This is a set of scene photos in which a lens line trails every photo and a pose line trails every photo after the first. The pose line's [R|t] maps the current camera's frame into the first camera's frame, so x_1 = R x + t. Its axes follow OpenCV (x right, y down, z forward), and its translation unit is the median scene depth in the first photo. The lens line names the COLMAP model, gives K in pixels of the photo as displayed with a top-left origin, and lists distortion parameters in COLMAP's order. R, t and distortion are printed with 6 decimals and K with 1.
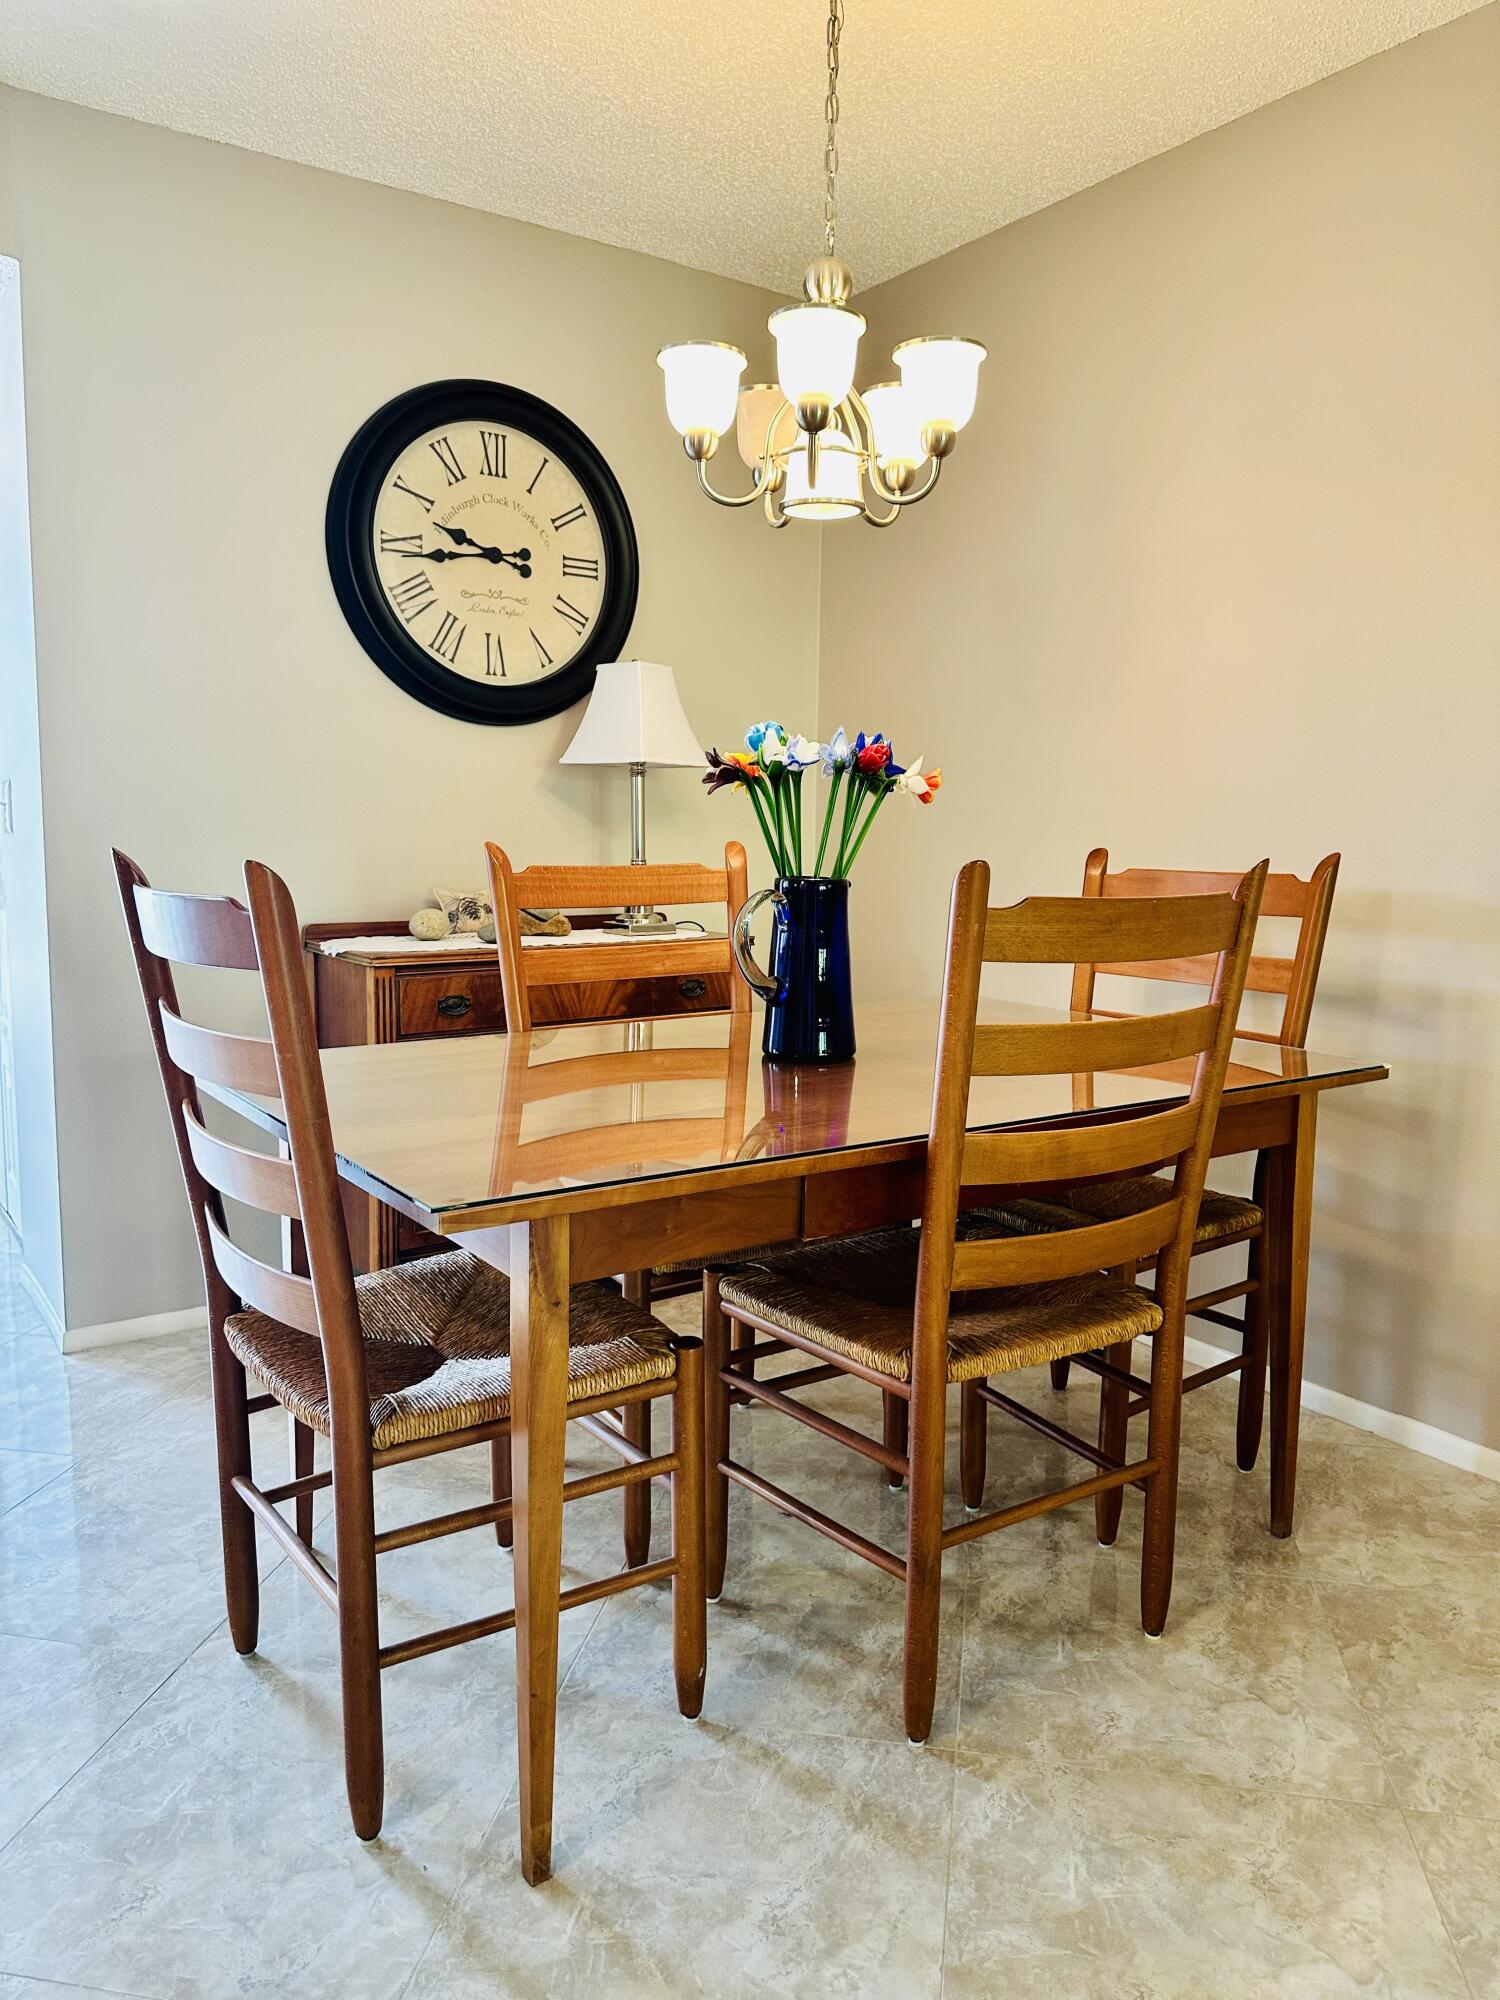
lens RADIAL K [[1412.0, 0, 750.0], [0, 1412.0, 1000.0], [0, 0, 1]] dist [-0.011322, -0.011899]
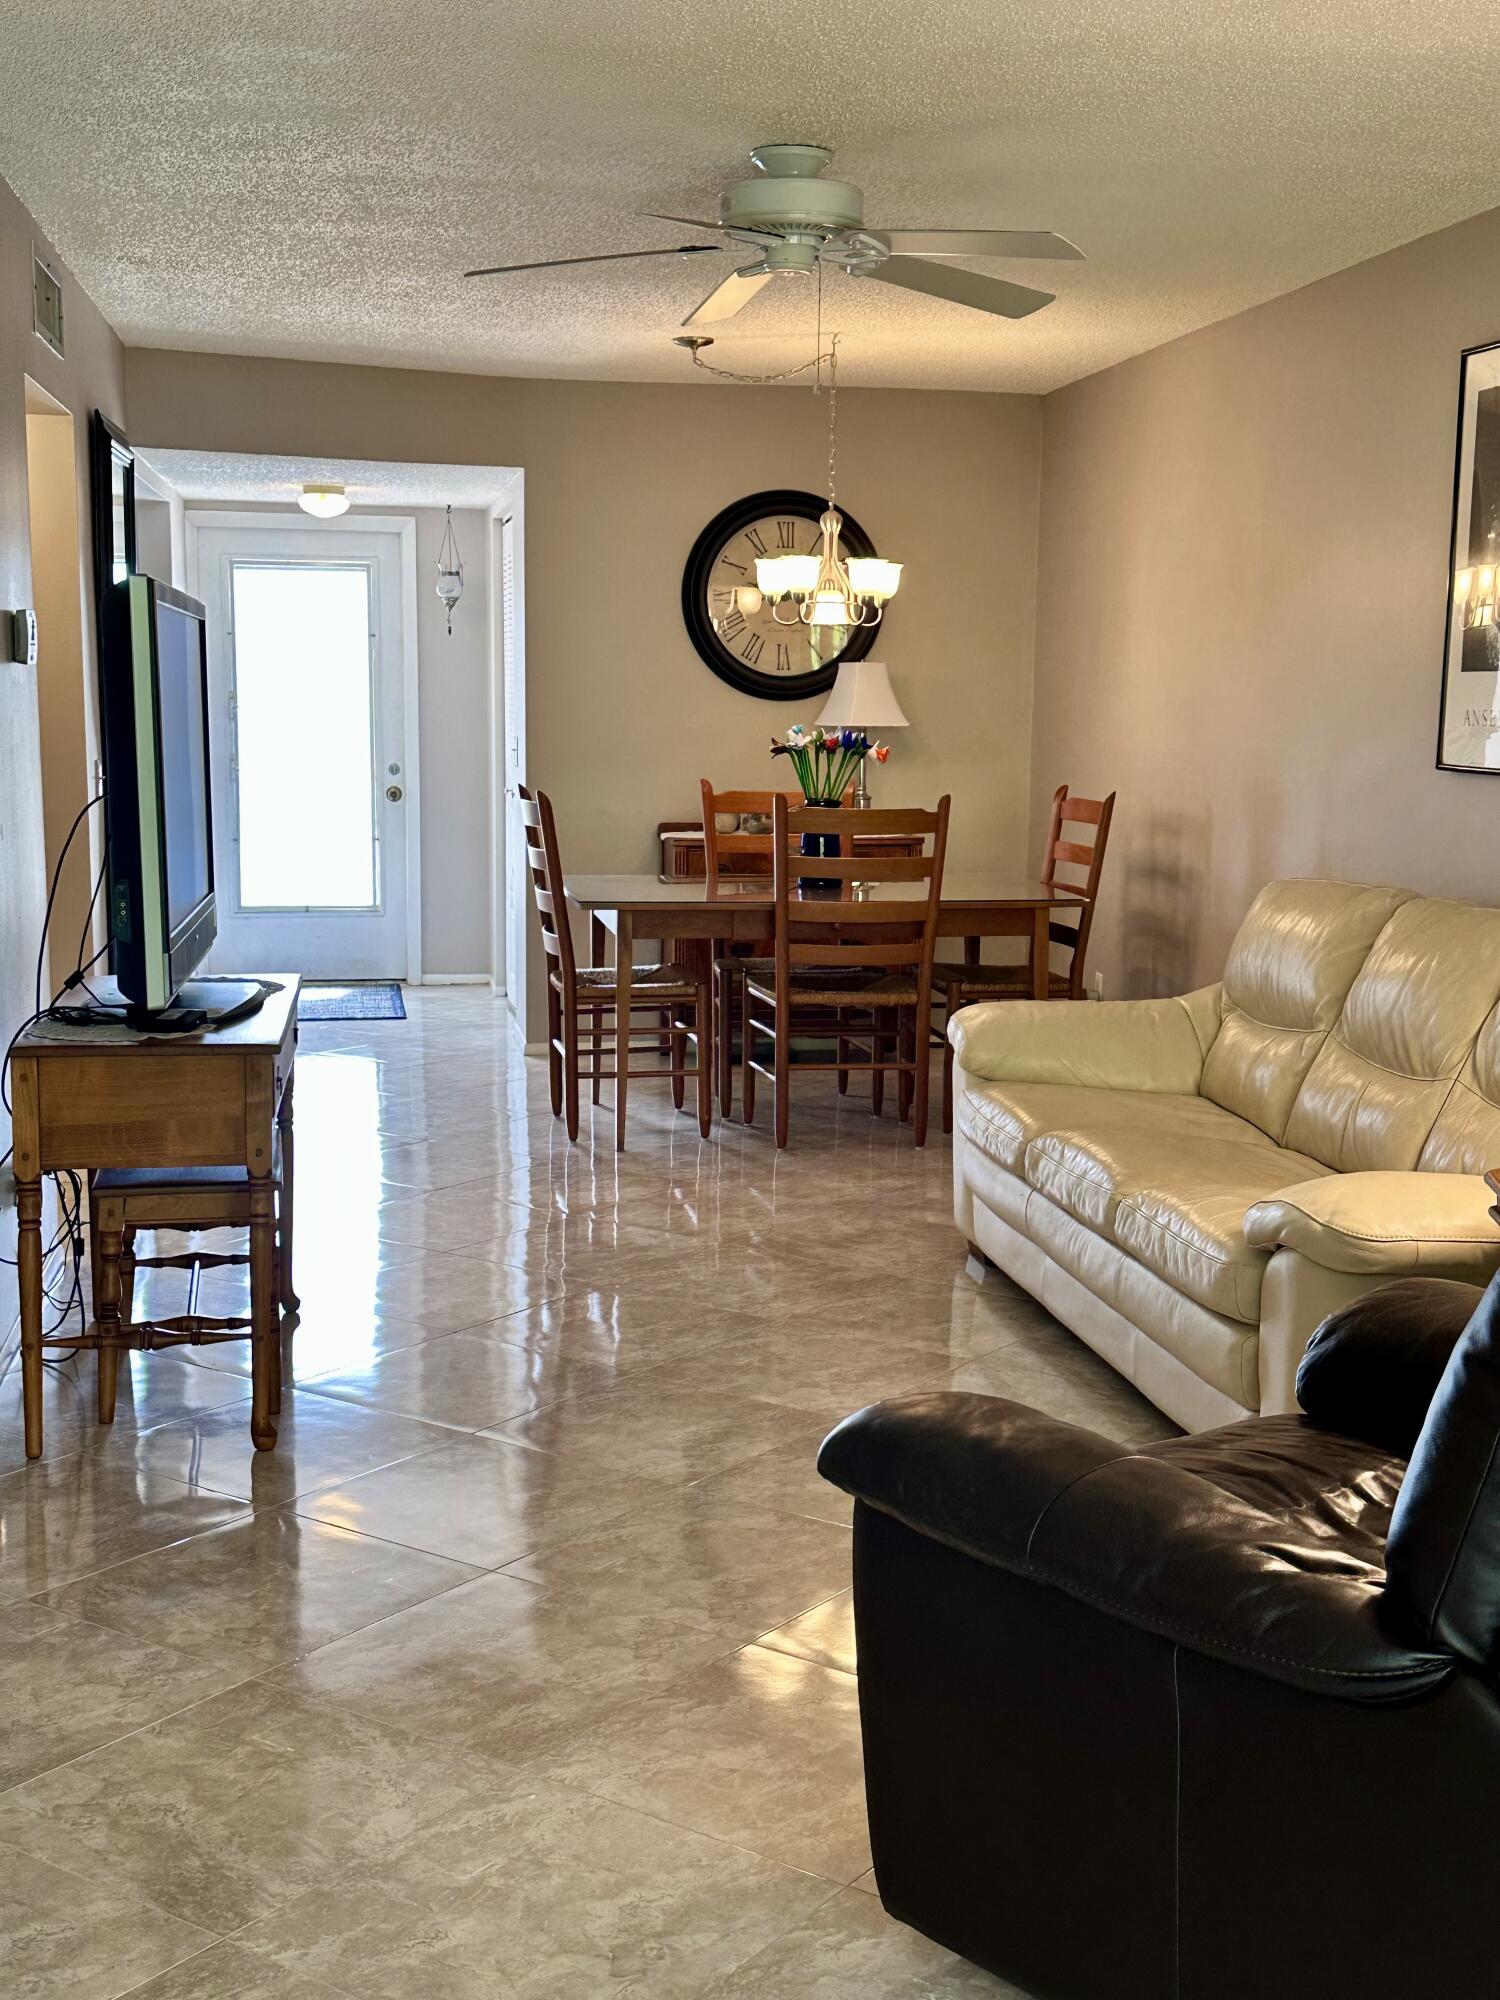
lens RADIAL K [[2379.3, 0, 750.0], [0, 2379.3, 1000.0], [0, 0, 1]] dist [0.063288, -0.001686]
pose [[0.896494, 0.057273, -0.439339, 2.115913], [-0.056319, 0.998297, 0.015217, 0.221013], [0.439462, 0.011101, 0.898193, -3.067342]]
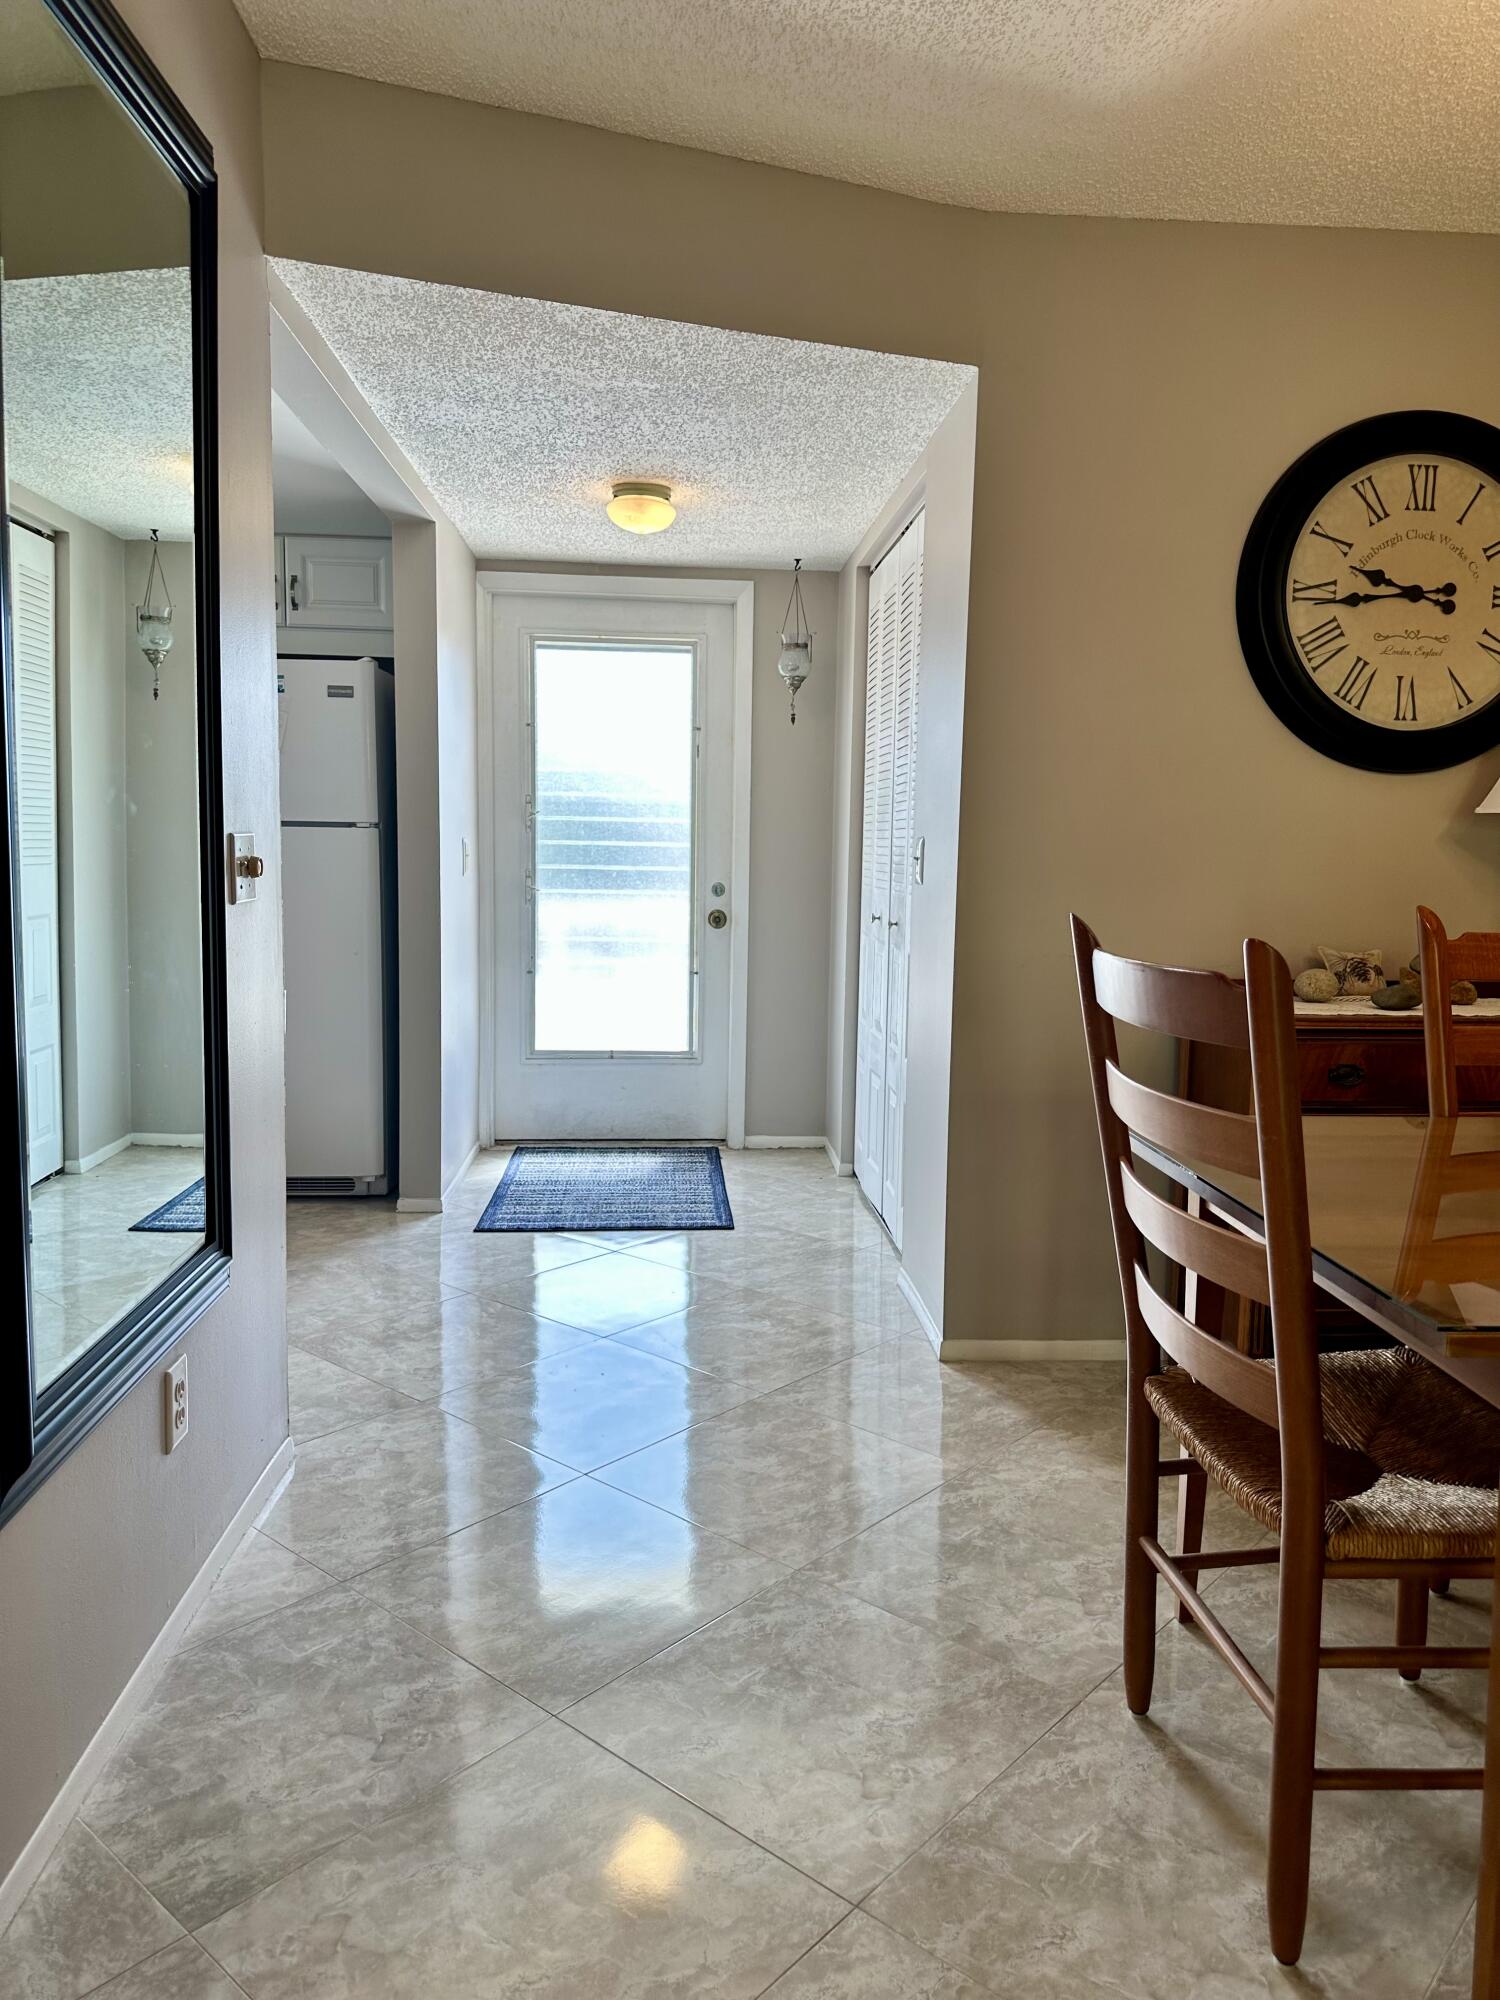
lens RADIAL K [[1412.0, 0, 750.0], [0, 1412.0, 1000.0], [0, 0, 1]] dist [-0.011322, -0.011899]
pose [[0.844848, 0.063059, -0.531277, -0.088055], [-0.077403, 0.996989, -0.004752, -0.017974], [0.529377, 0.045137, 0.847185, -0.022670]]
